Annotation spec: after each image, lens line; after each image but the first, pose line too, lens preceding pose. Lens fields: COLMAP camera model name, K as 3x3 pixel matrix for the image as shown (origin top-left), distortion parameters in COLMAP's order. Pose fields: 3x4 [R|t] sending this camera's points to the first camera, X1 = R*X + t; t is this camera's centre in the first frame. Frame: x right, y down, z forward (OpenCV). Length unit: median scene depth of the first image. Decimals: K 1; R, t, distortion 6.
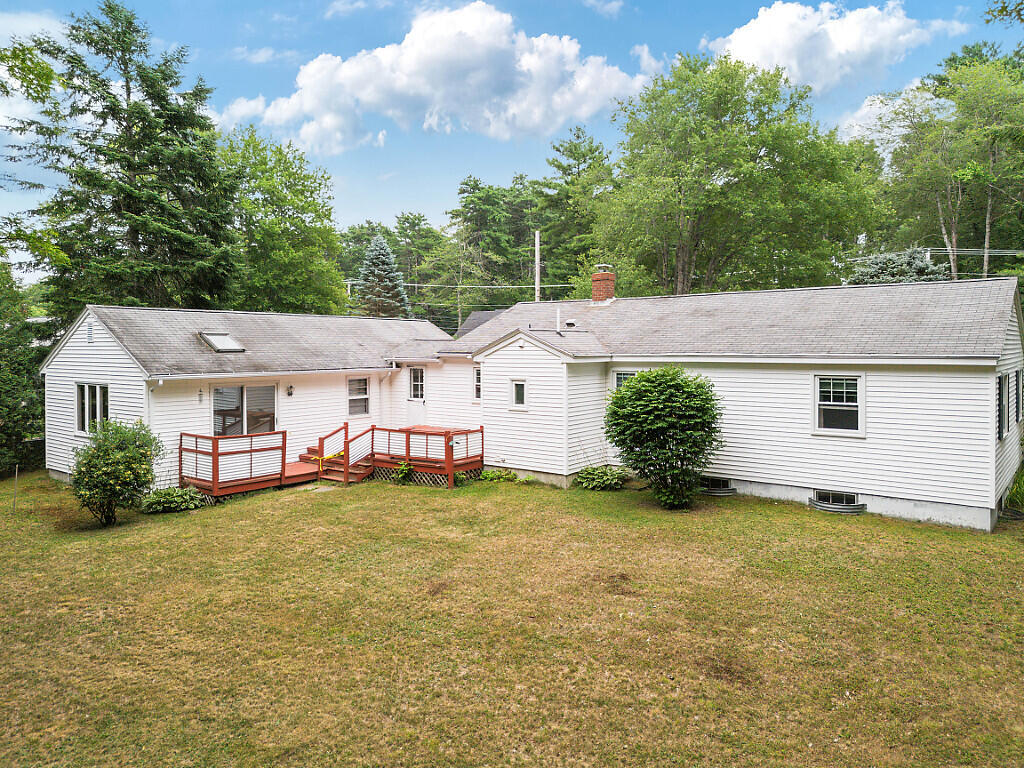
lens RADIAL K [[735.9, 0, 515.8], [0, 735.9, 361.2], [0, 0, 1]] dist [0.080577, -0.074204]
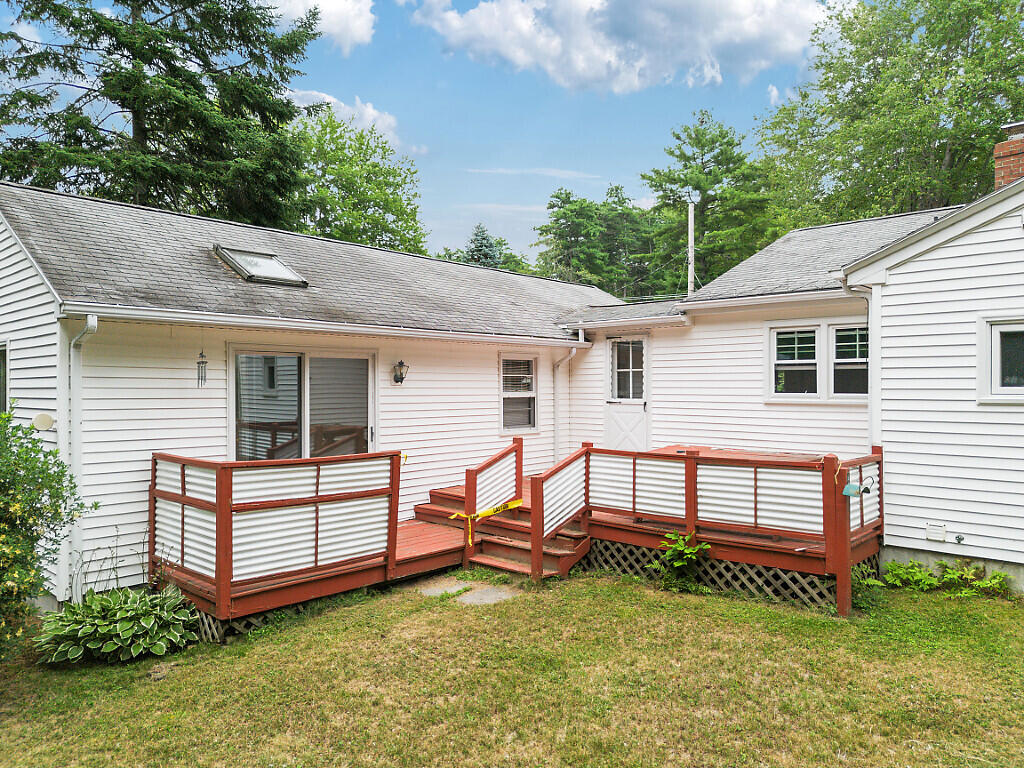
lens RADIAL K [[724.7, 0, 518.2], [0, 724.7, 388.2], [0, 0, 1]] dist [0.067632, -0.055913]
pose [[0.996318, 0.001852, -0.085720, -0.198136], [-0.003339, 0.999846, -0.017212, 0.061729], [0.085675, 0.017435, 0.996171, 0.570304]]
